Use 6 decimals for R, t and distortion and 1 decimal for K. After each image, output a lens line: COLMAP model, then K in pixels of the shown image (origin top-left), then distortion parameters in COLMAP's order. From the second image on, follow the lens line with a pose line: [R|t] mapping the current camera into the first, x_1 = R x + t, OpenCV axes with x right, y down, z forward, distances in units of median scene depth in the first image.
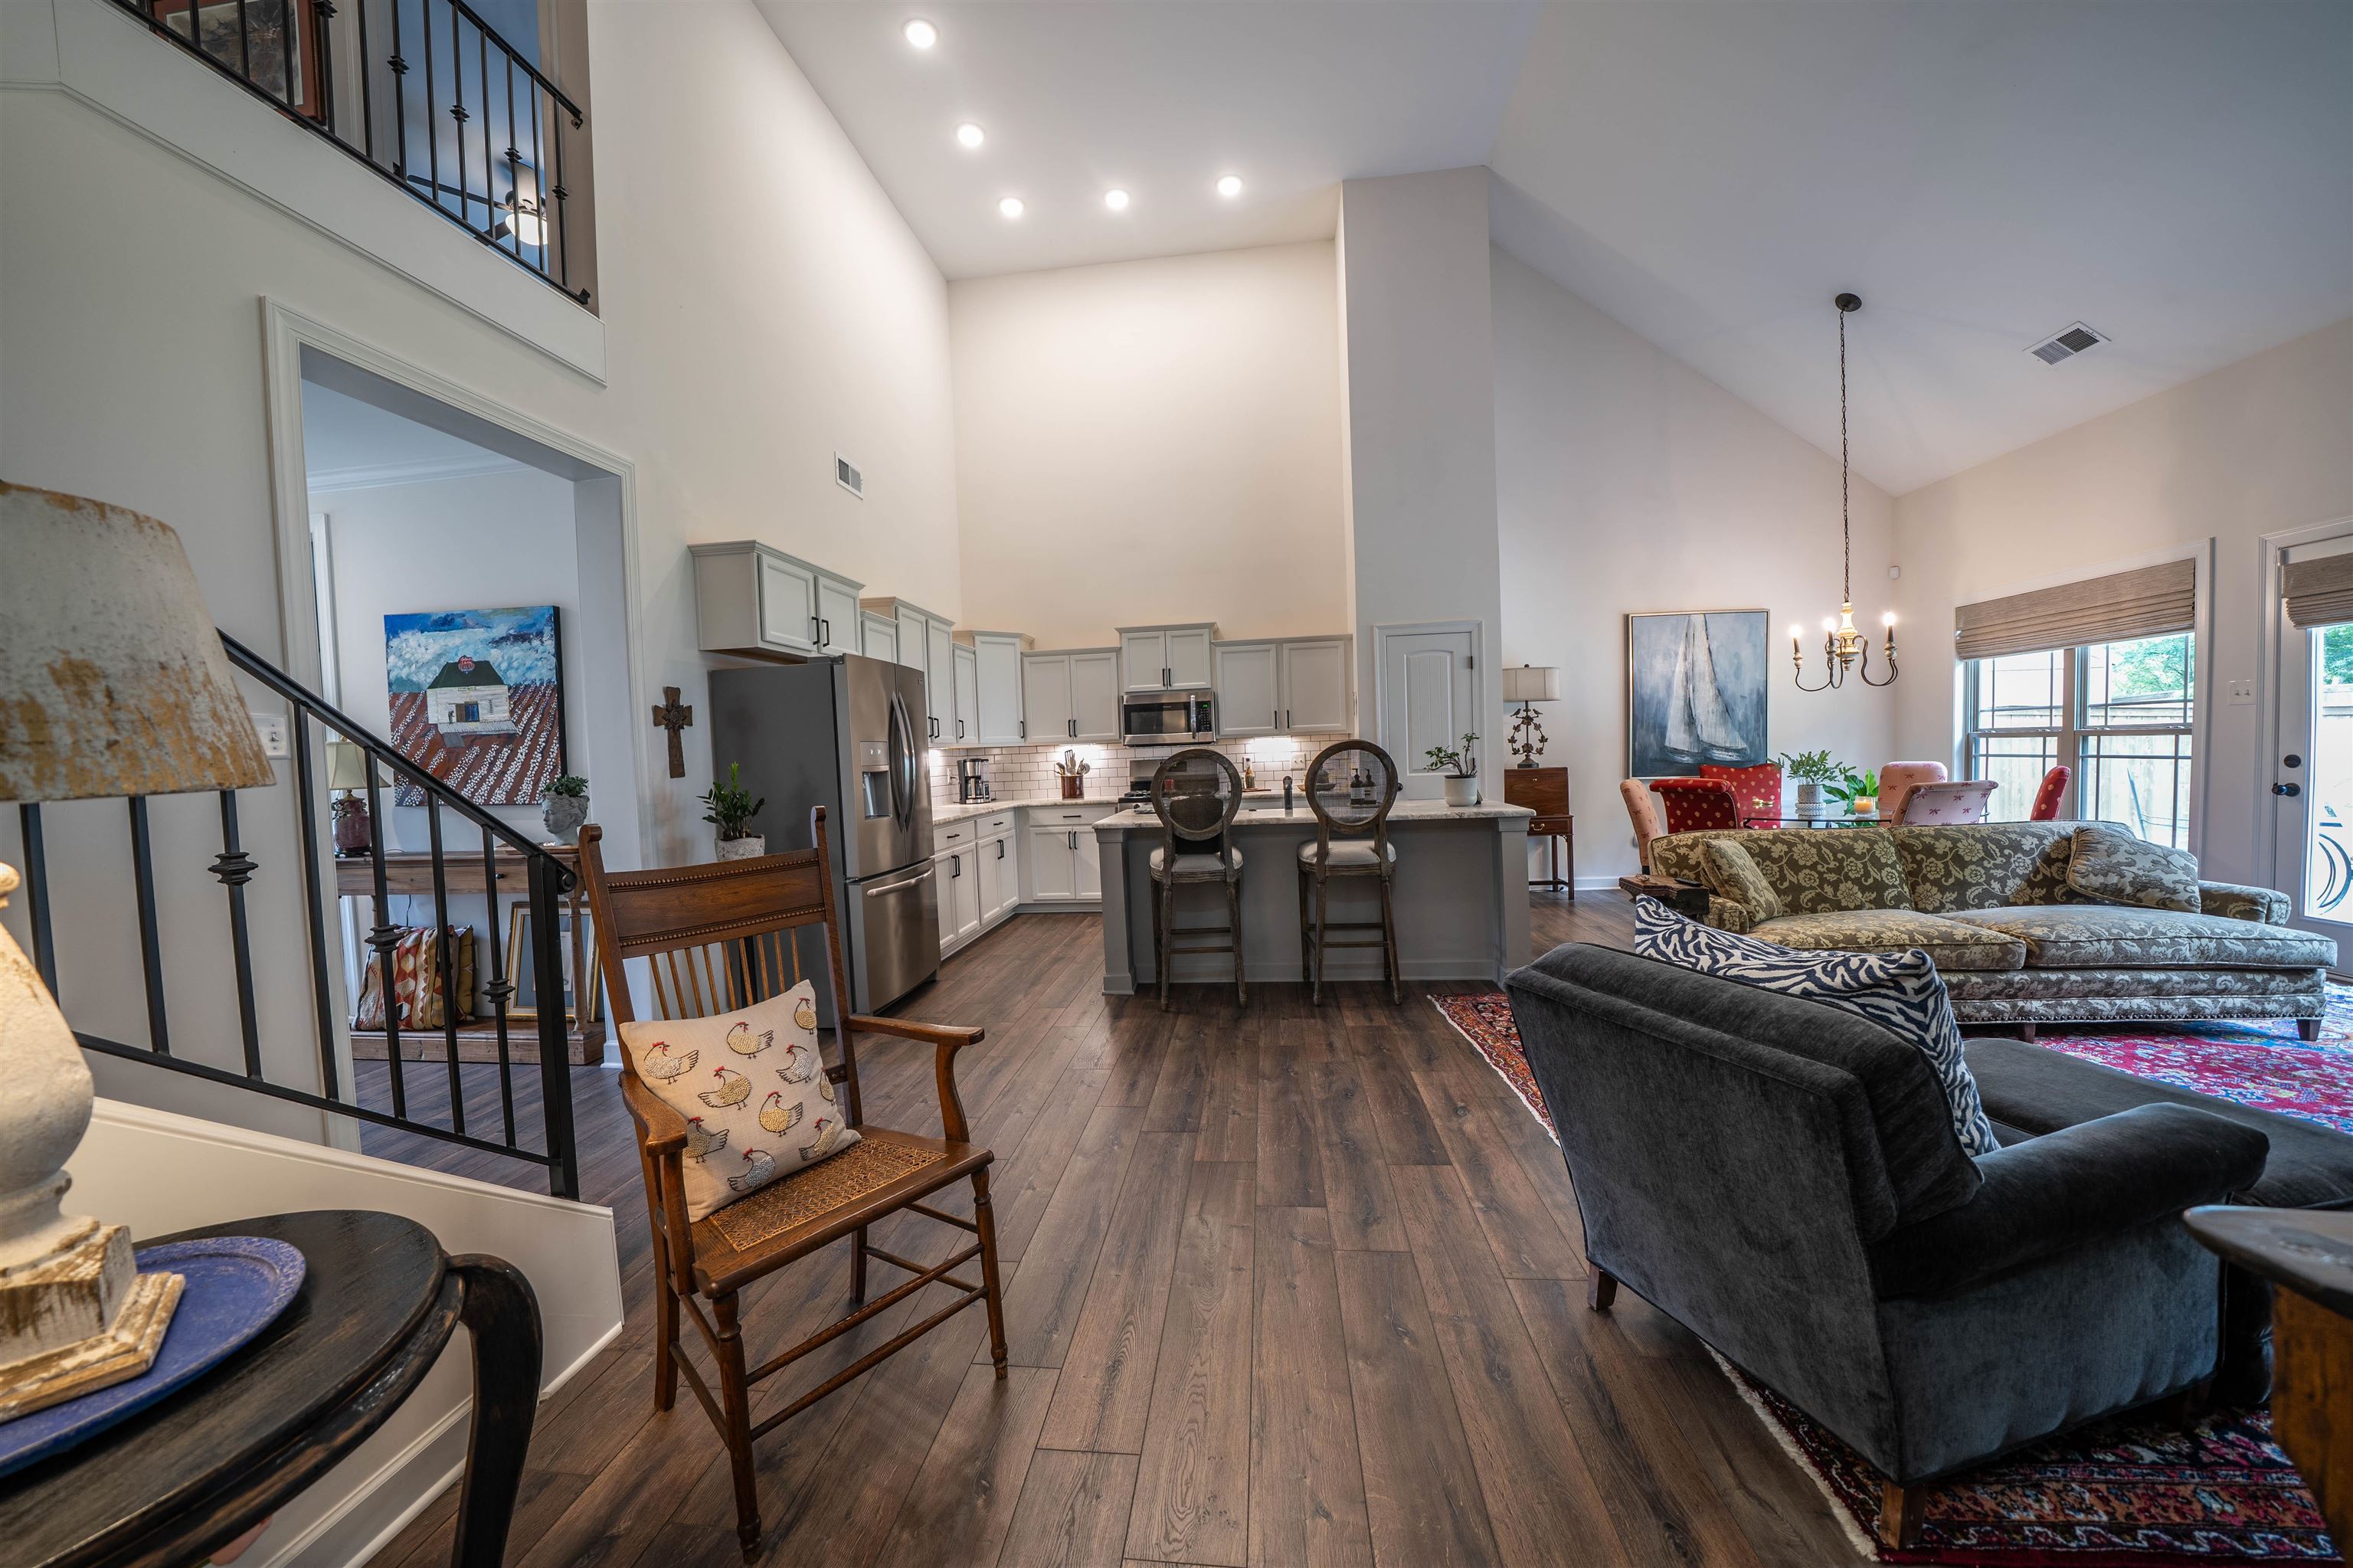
lens RADIAL K [[822.6, 0, 1162.0], [0, 822.6, 786.4], [0, 0, 1]] dist [-0.022349, 0.001489]
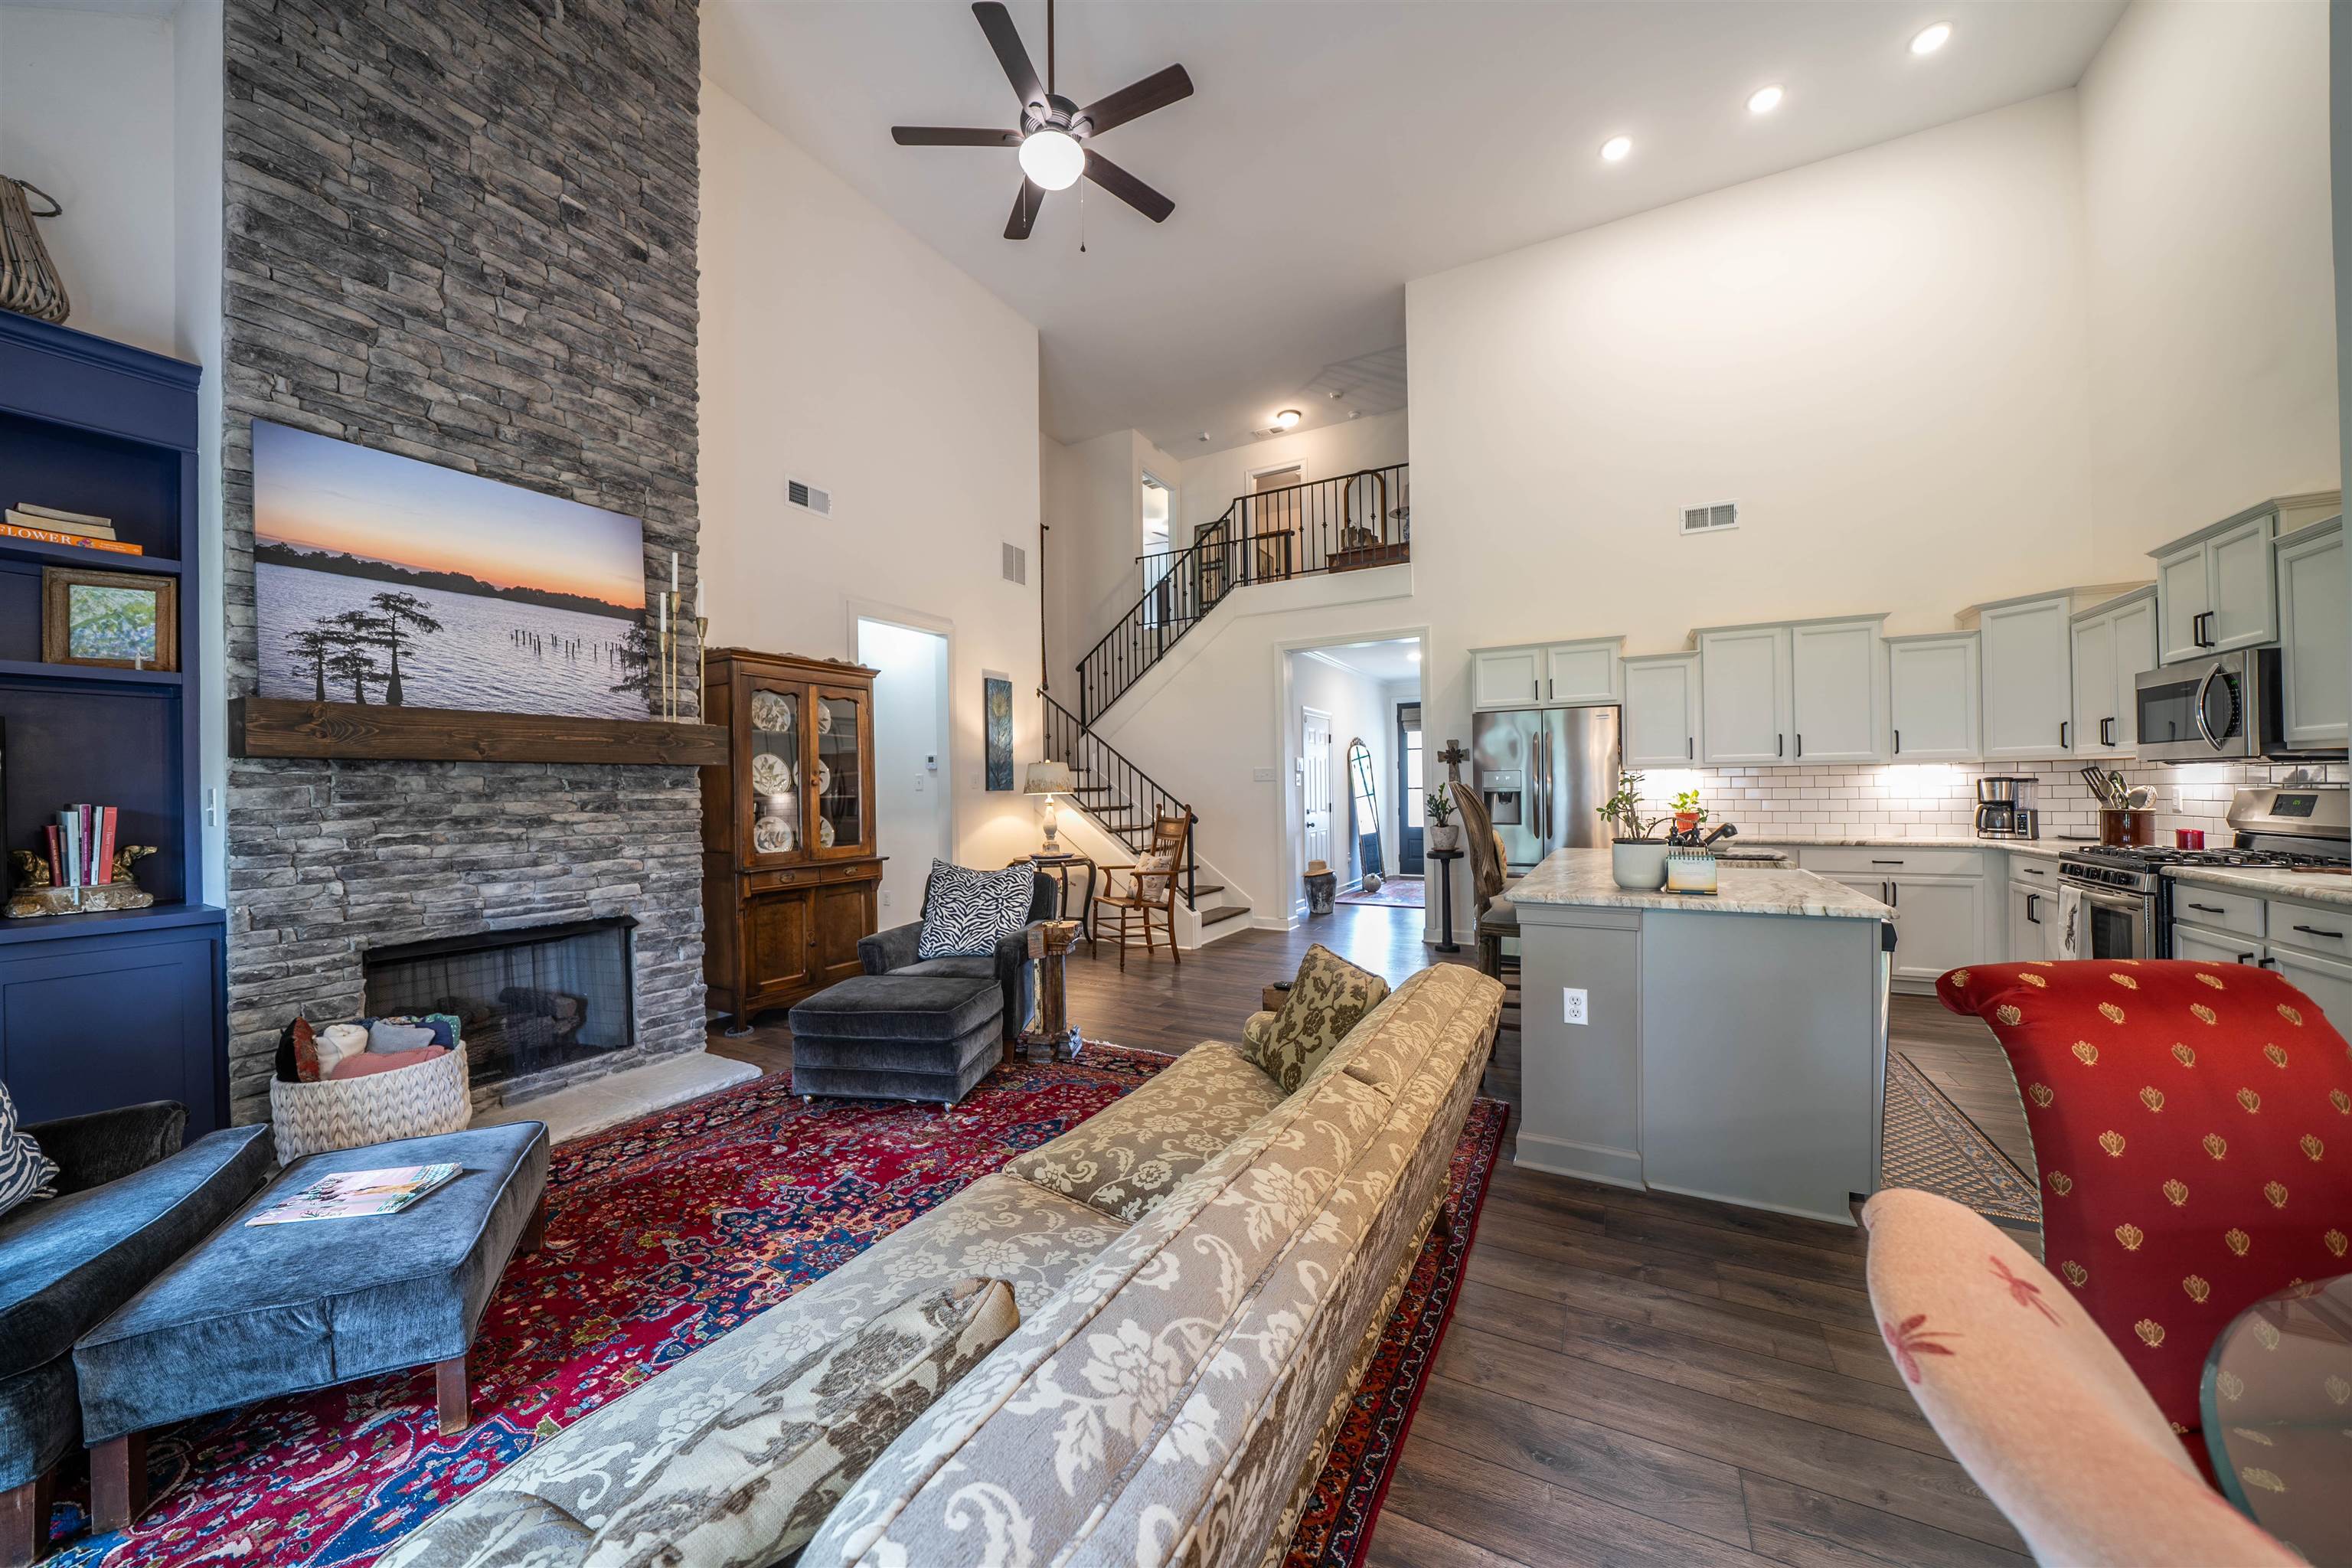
lens RADIAL K [[822.2, 0, 1157.7], [0, 822.2, 787.1], [0, 0, 1]] dist [-0.022349, 0.001489]
pose [[-0.368761, 0.041064, -0.928617, 0.840479], [-0.009144, 0.998815, 0.047800, -0.063254], [0.929479, 0.026118, -0.367948, 0.697925]]
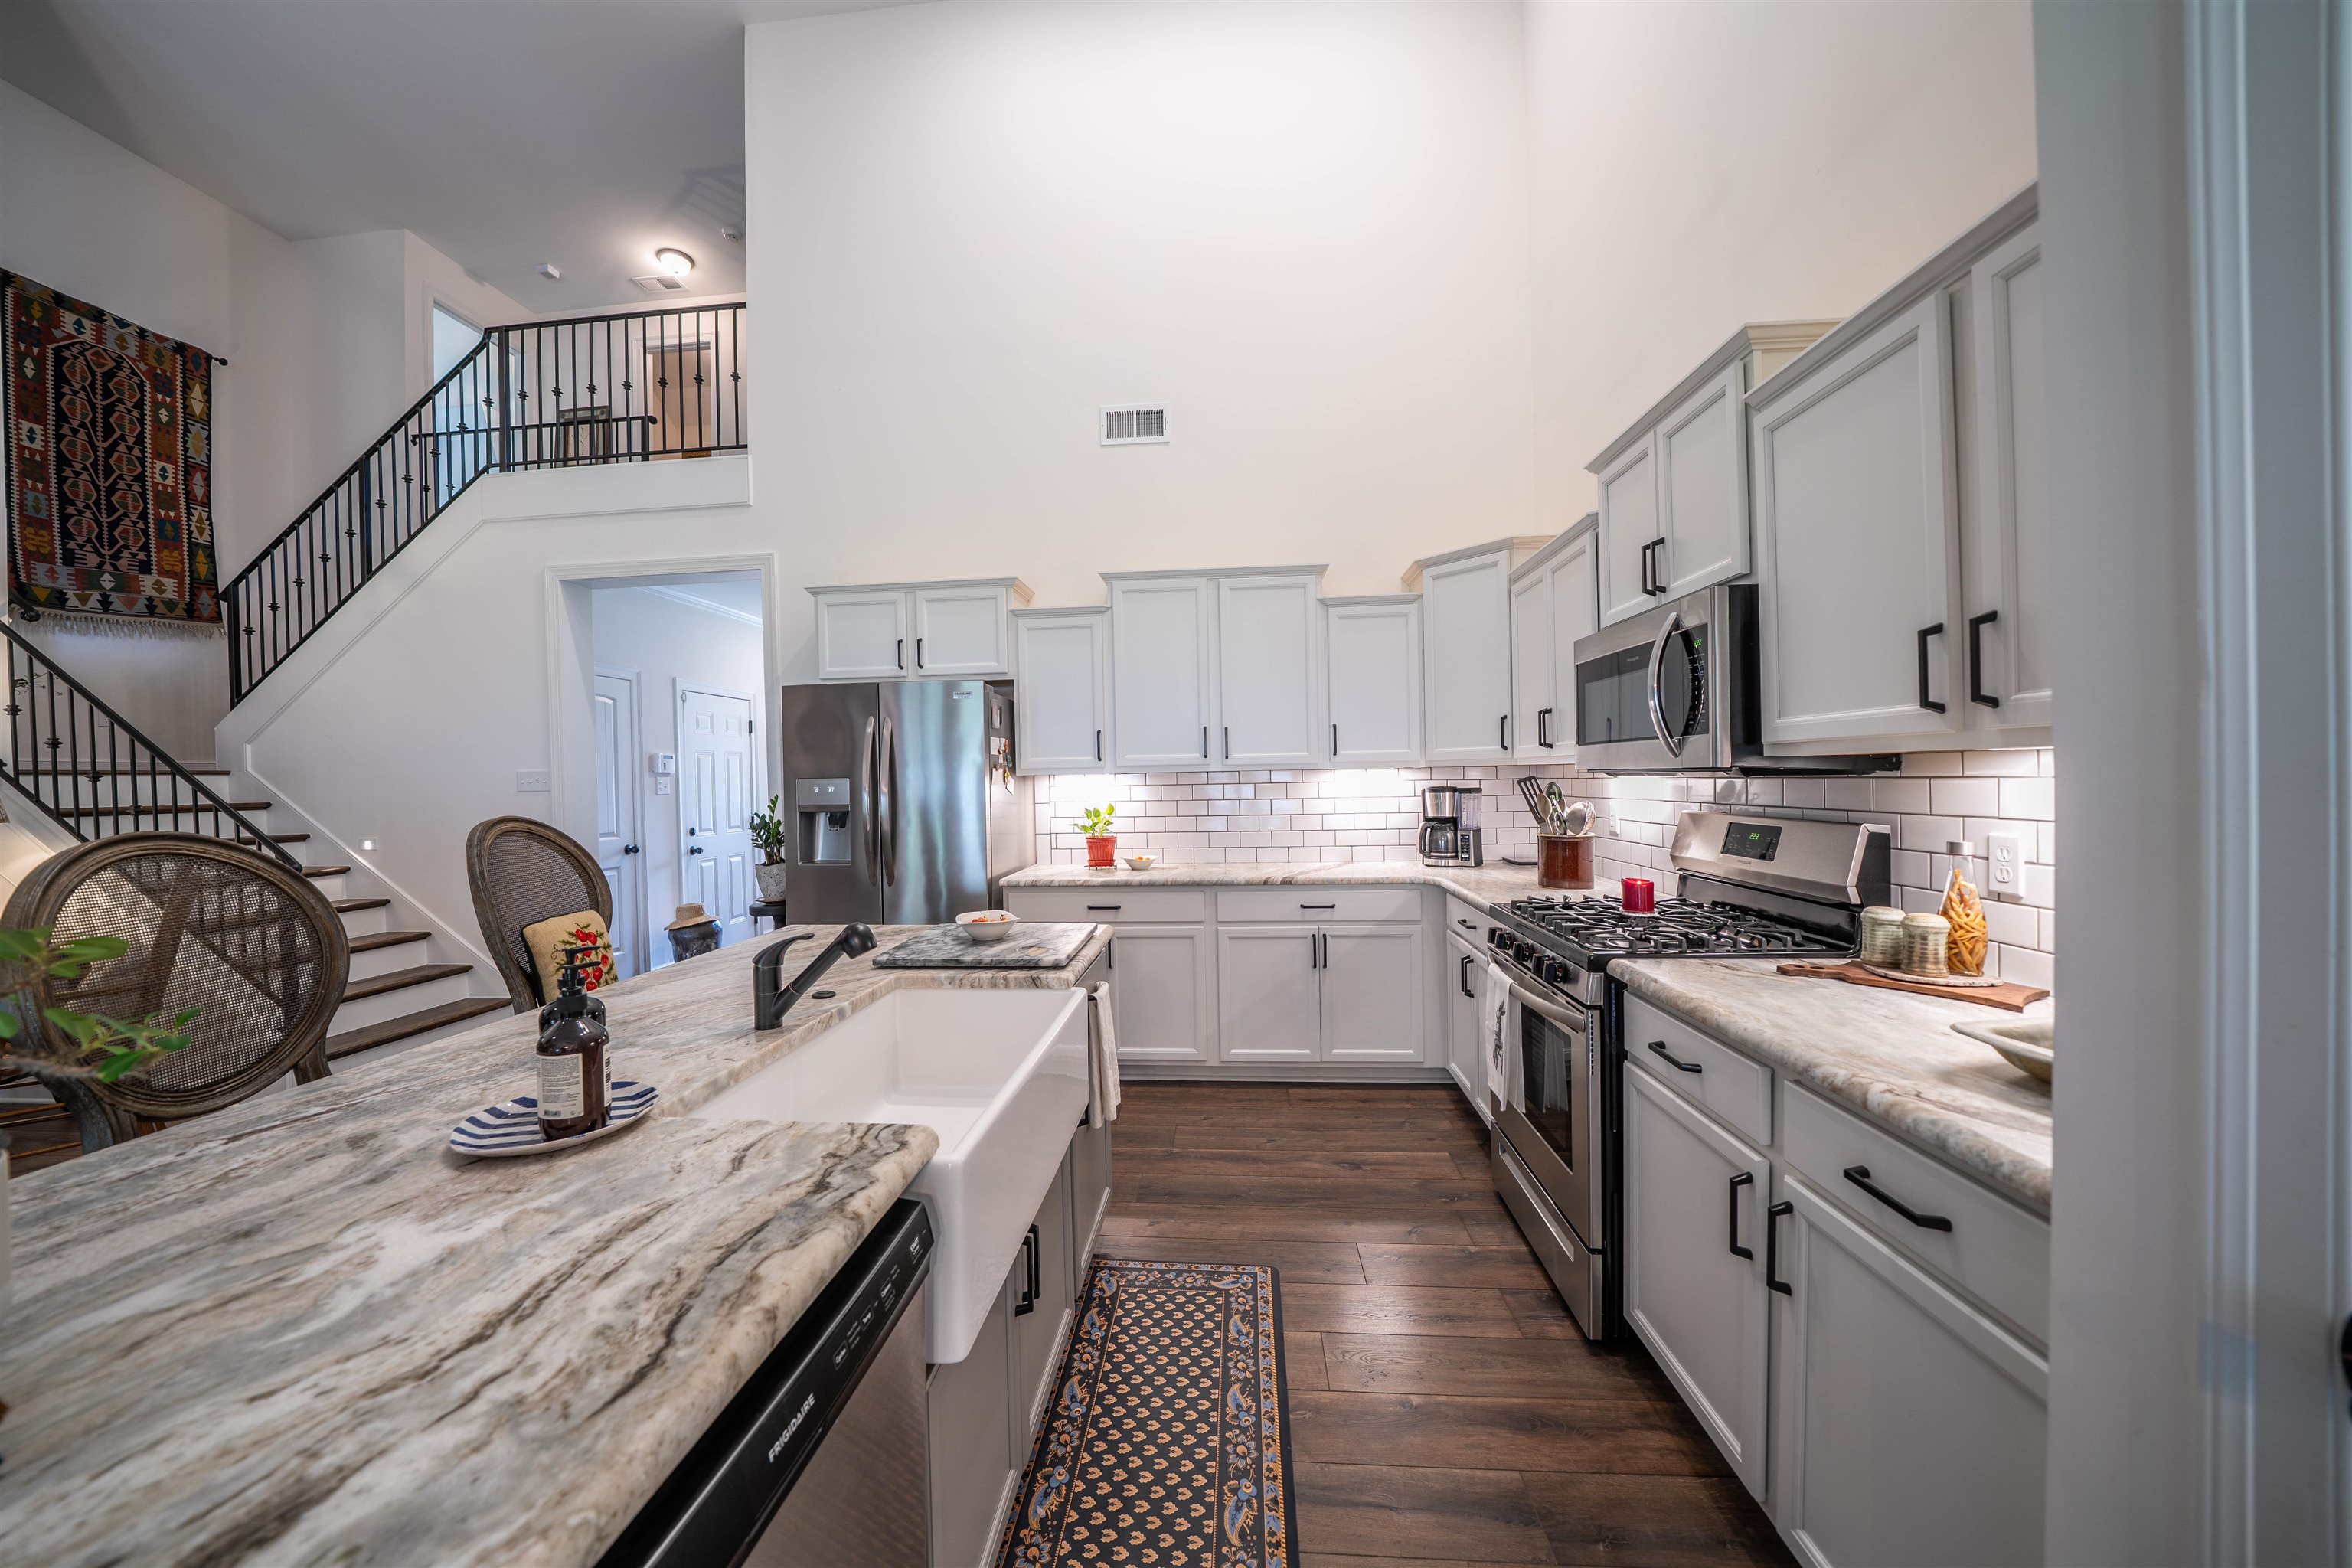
lens RADIAL K [[822.2, 0, 1158.8], [0, 822.2, 788.4], [0, 0, 1]] dist [-0.022349, 0.001489]
pose [[0.037858, 0.050813, -0.997990, 0.390463], [-0.019838, 0.998548, 0.050089, -0.068605], [0.999086, 0.017902, 0.038811, 0.949224]]
